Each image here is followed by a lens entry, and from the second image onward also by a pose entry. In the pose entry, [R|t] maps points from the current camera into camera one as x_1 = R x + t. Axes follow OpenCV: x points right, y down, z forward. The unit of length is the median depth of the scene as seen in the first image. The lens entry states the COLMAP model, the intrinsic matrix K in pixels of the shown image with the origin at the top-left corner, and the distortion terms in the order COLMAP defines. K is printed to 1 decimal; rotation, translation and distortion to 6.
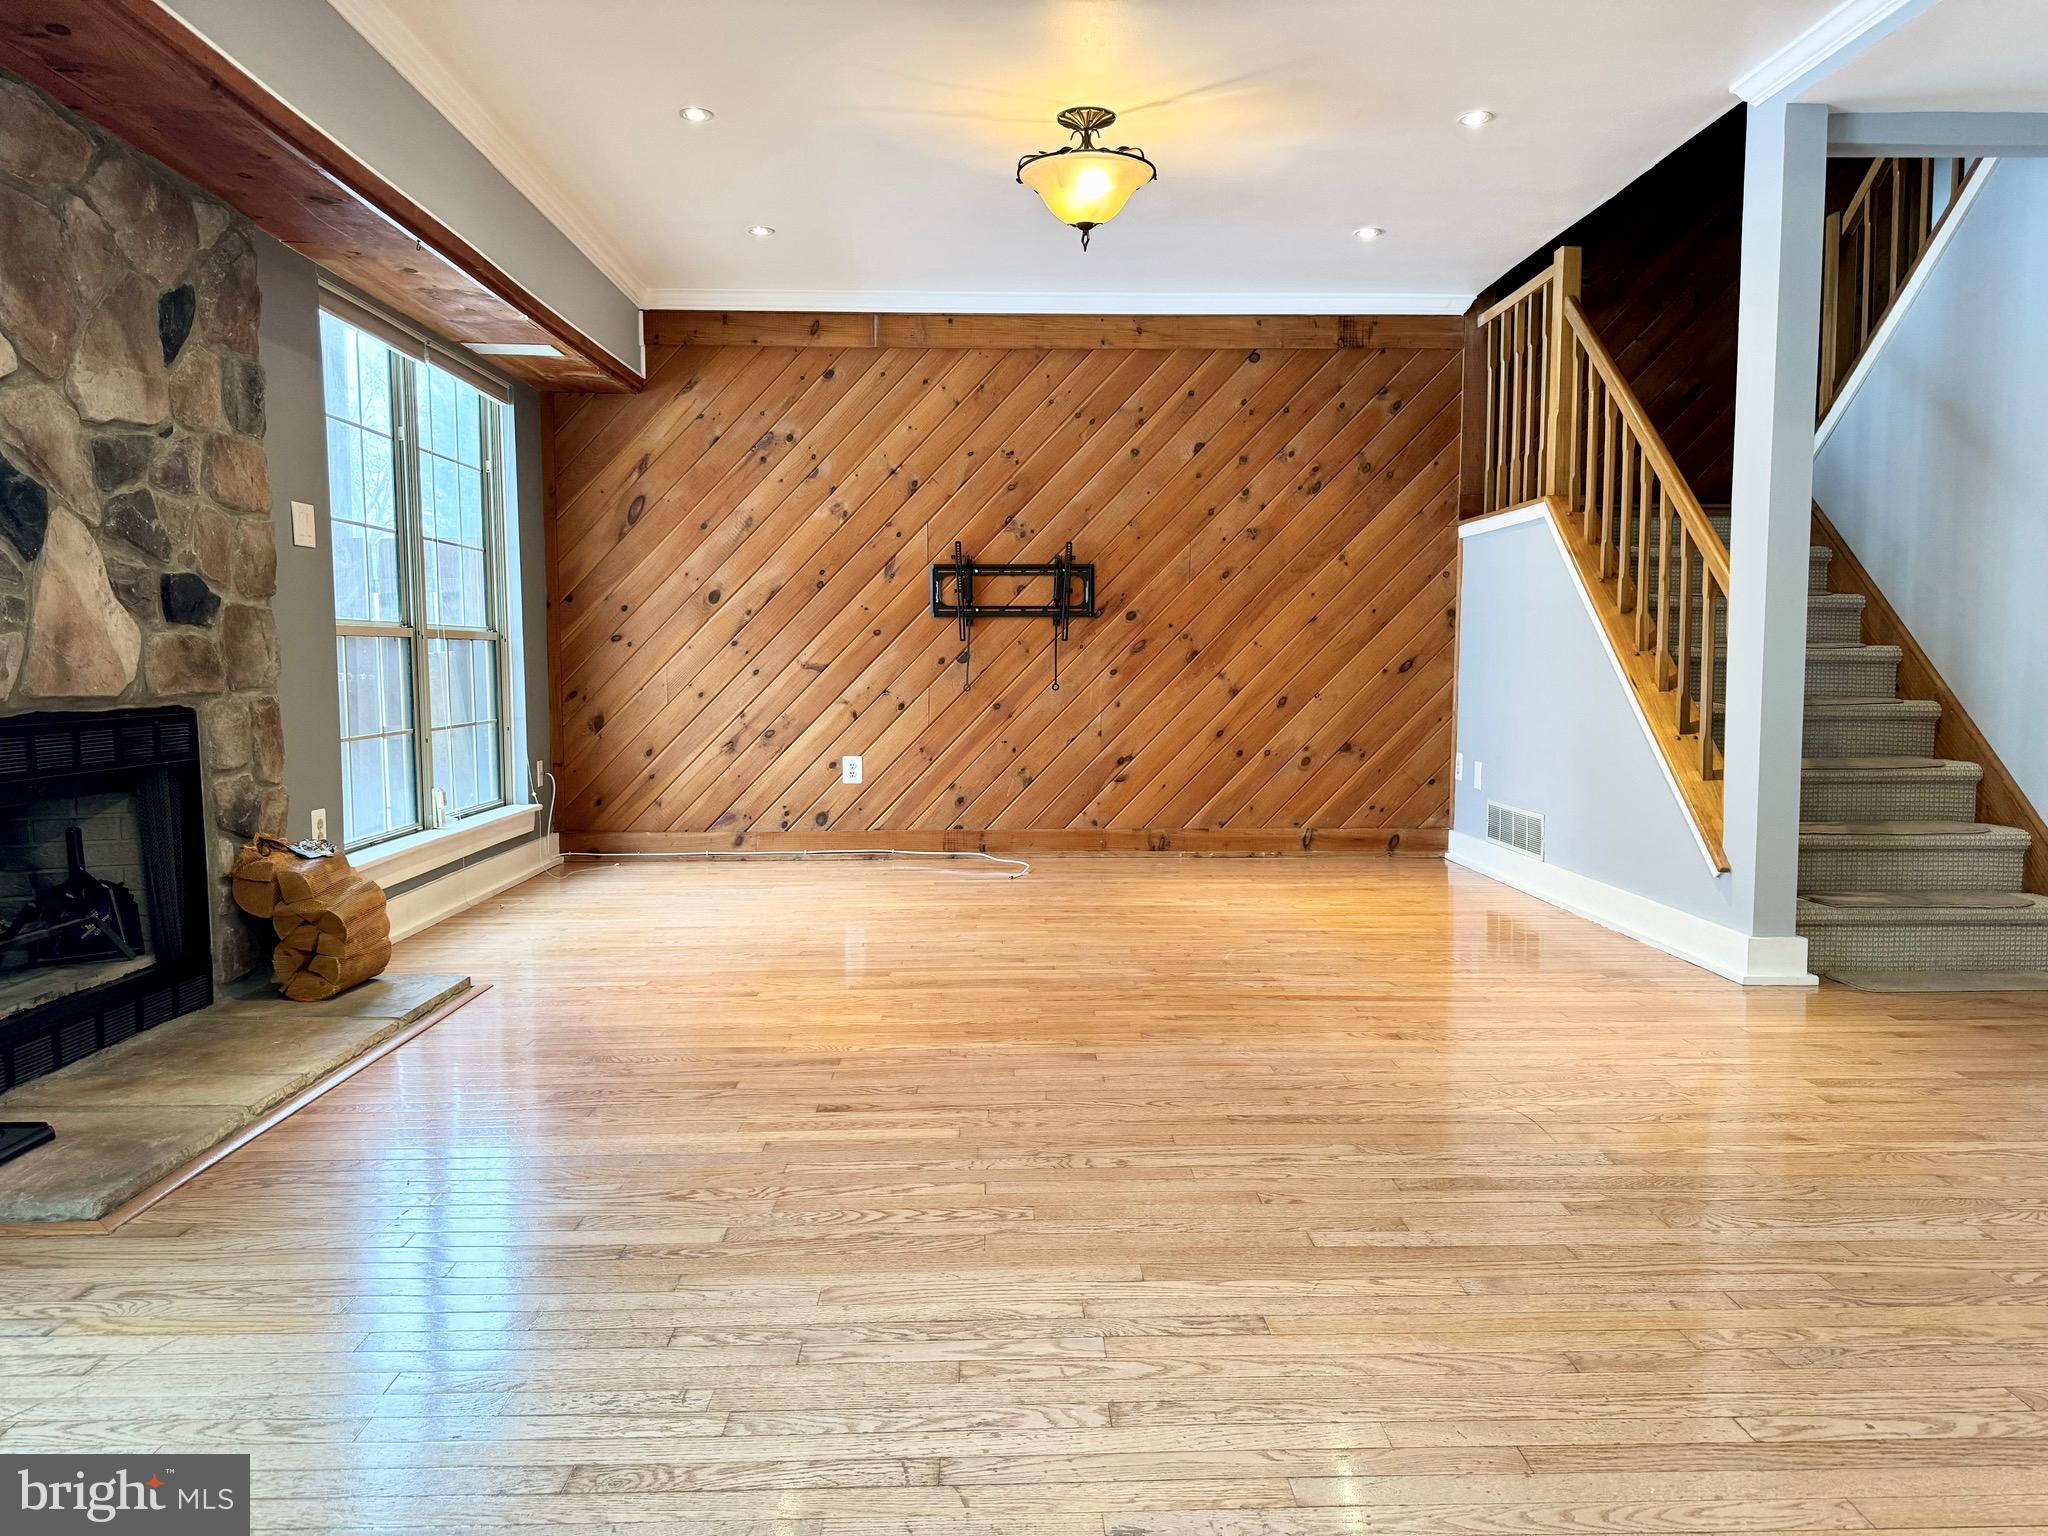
lens RADIAL K [[1425.5, 0, 1027.1], [0, 1425.5, 779.0], [0, 0, 1]] dist [0.109932, -0.145295]
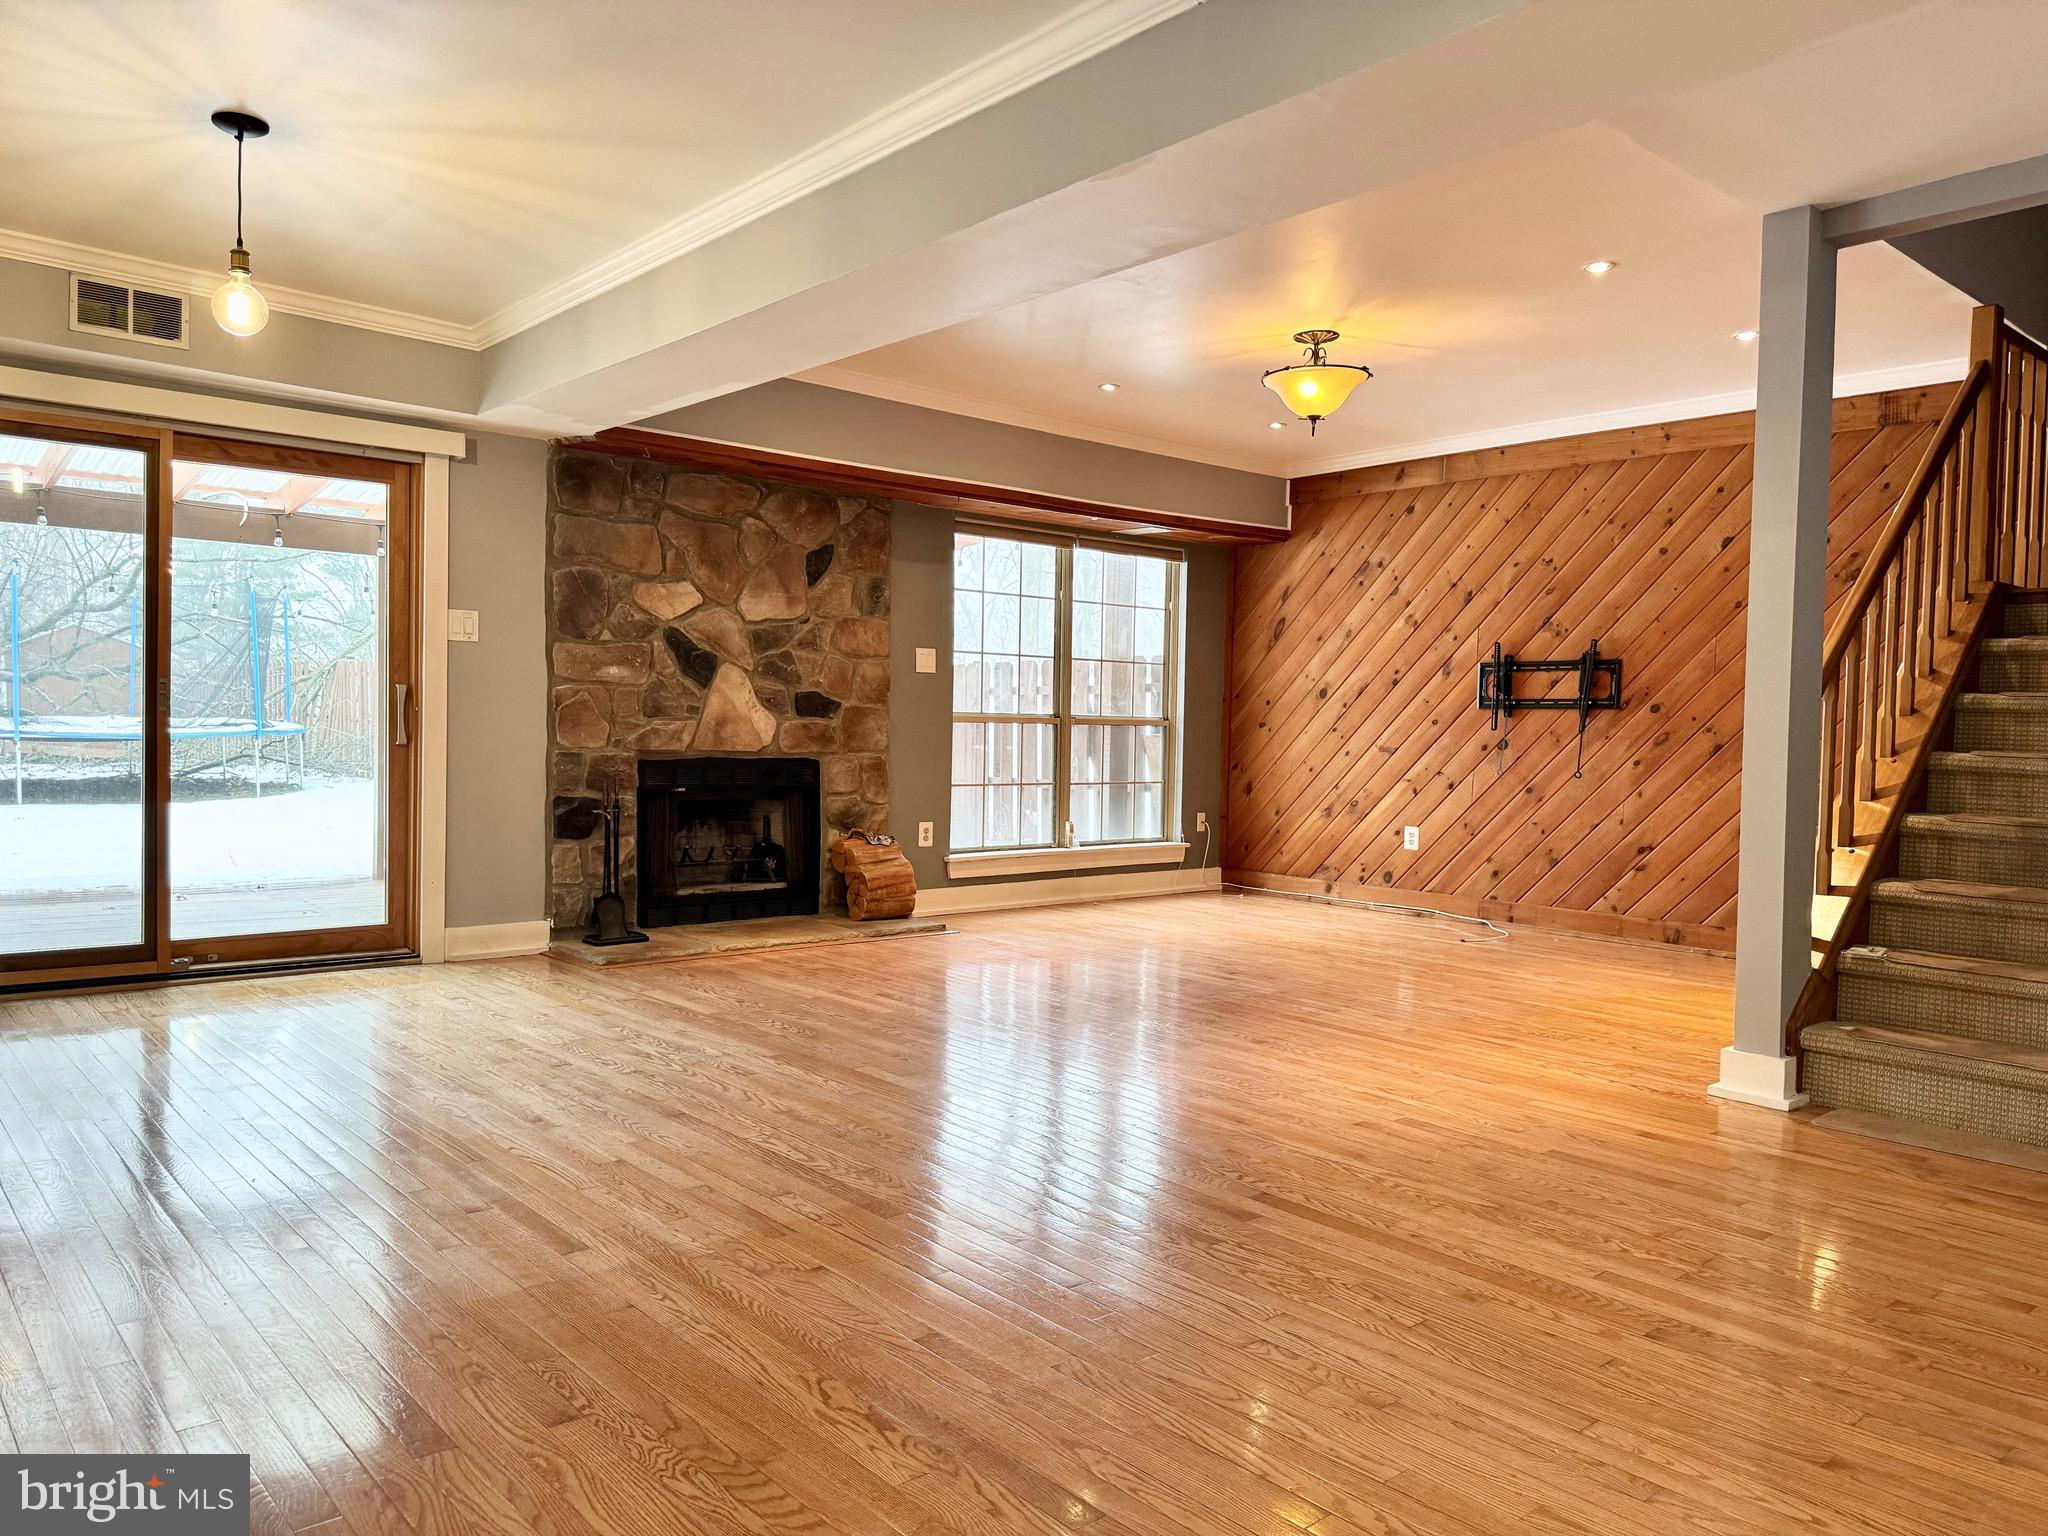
lens RADIAL K [[1425.5, 0, 1027.1], [0, 1425.5, 779.0], [0, 0, 1]] dist [0.109932, -0.145295]
pose [[0.635890, 0.044739, -0.770482, 0.598977], [-0.086440, 0.996166, -0.013496, -0.011881], [0.766923, 0.075183, 0.637319, -0.000967]]
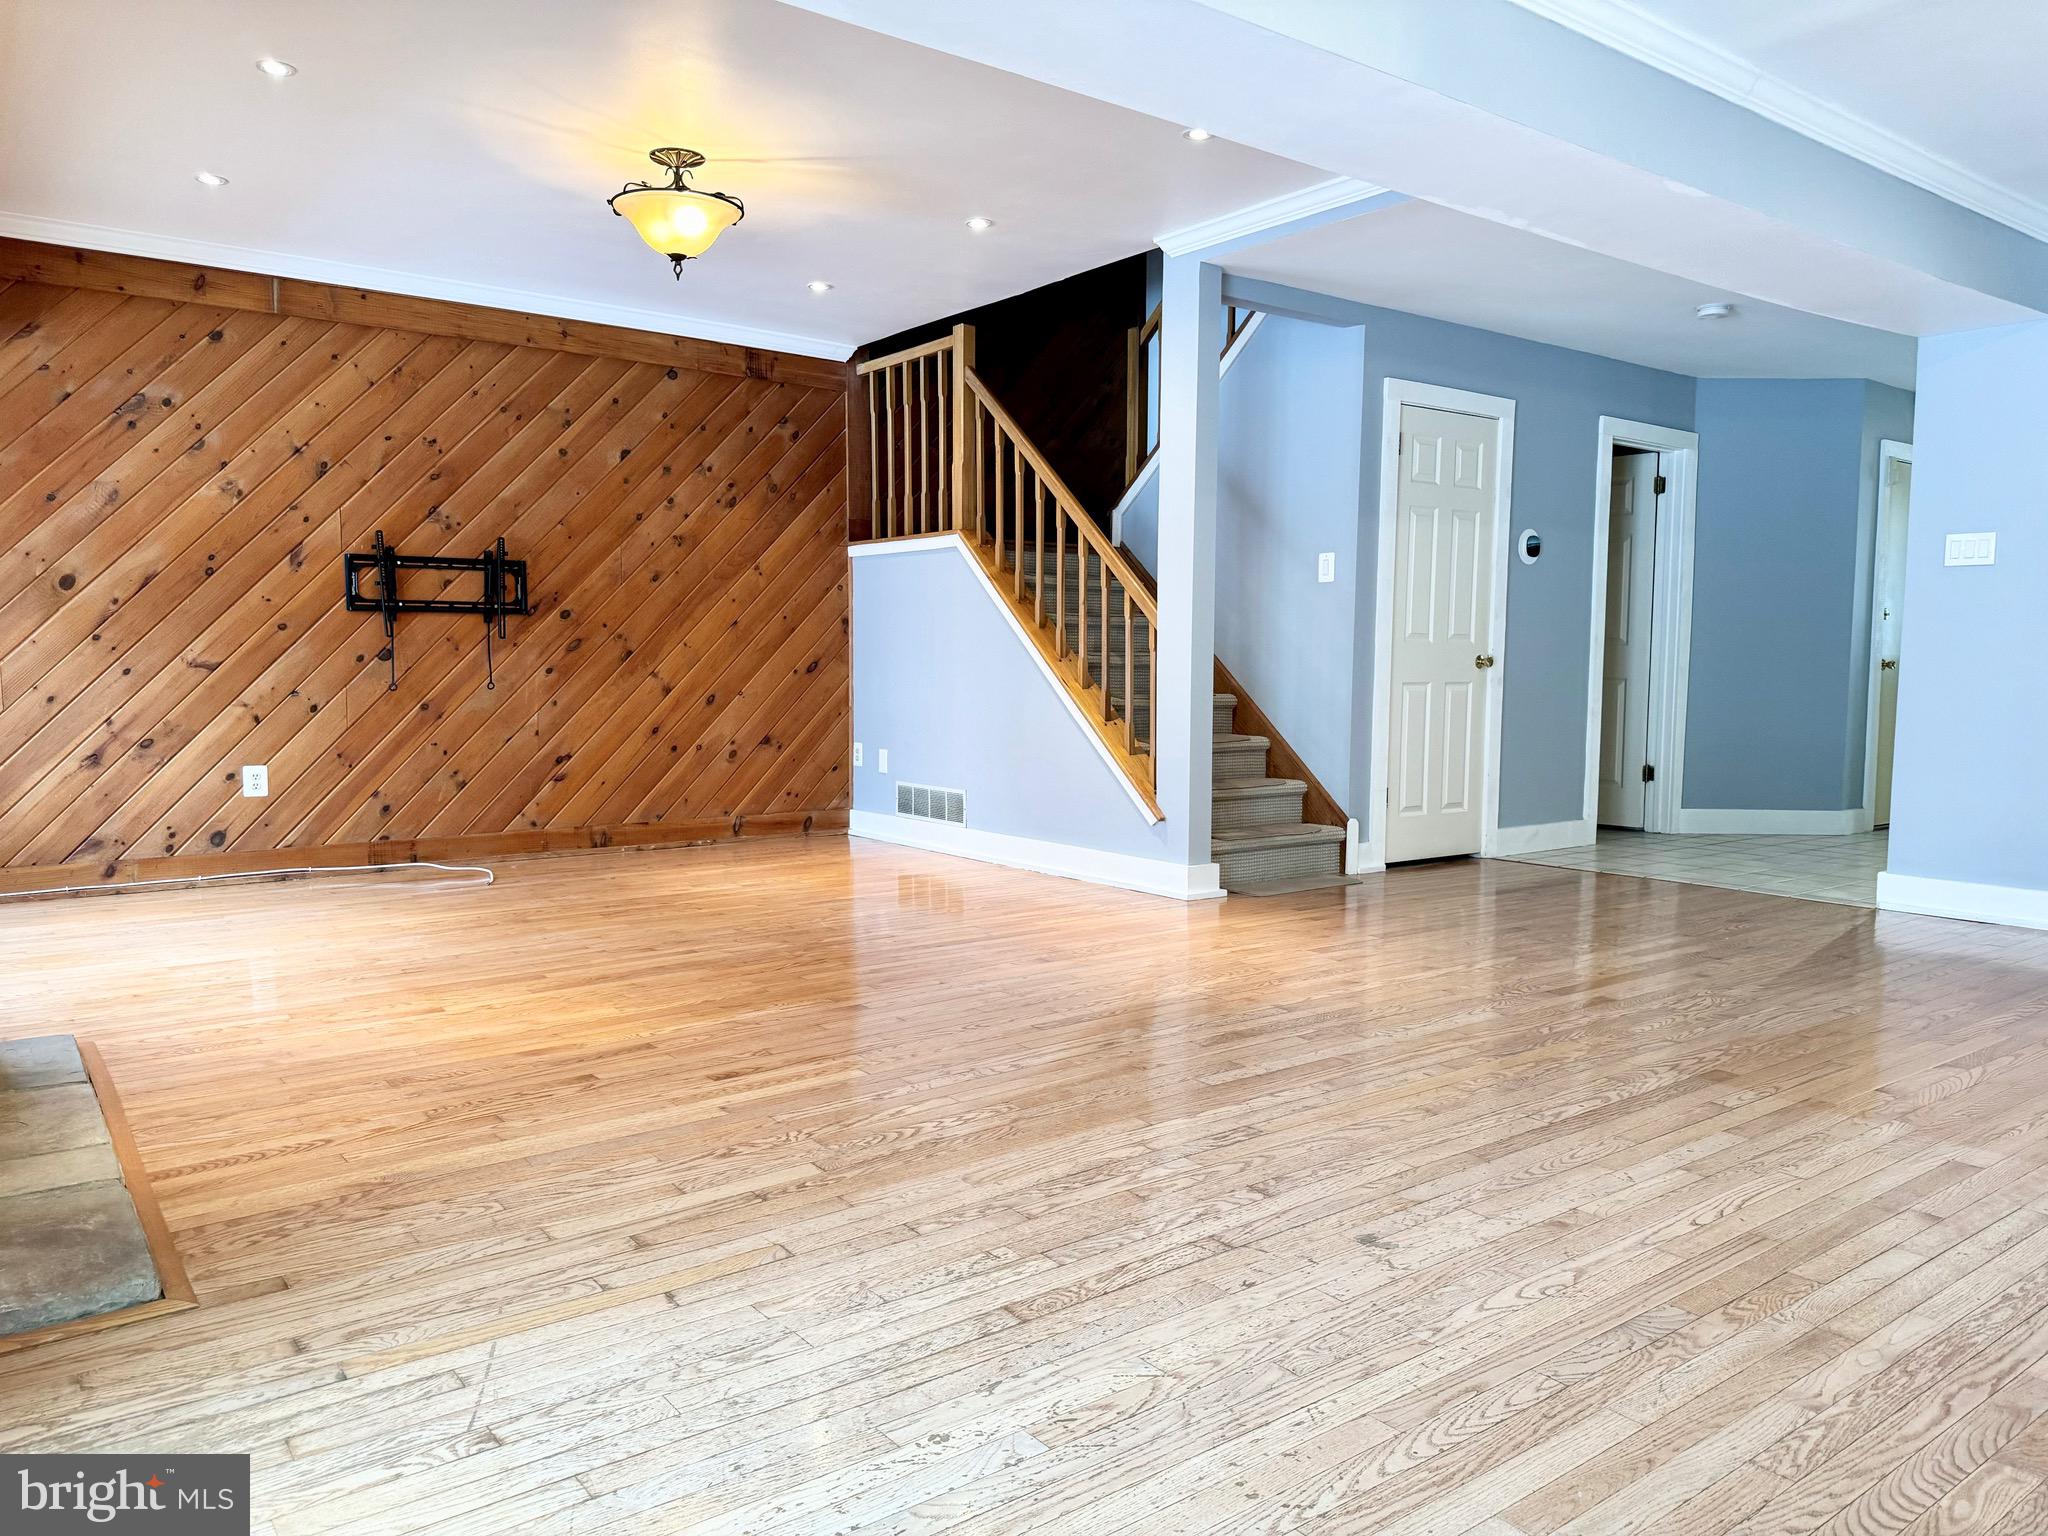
lens RADIAL K [[1431.2, 0, 1025.9], [0, 1431.2, 773.4], [0, 0, 1]] dist [0.099686, -0.149356]
pose [[0.814728, -0.042681, 0.578271, -0.260106], [0.043485, 0.998976, 0.012466, -0.001687], [-0.578211, 0.014989, 0.815750, -0.013412]]
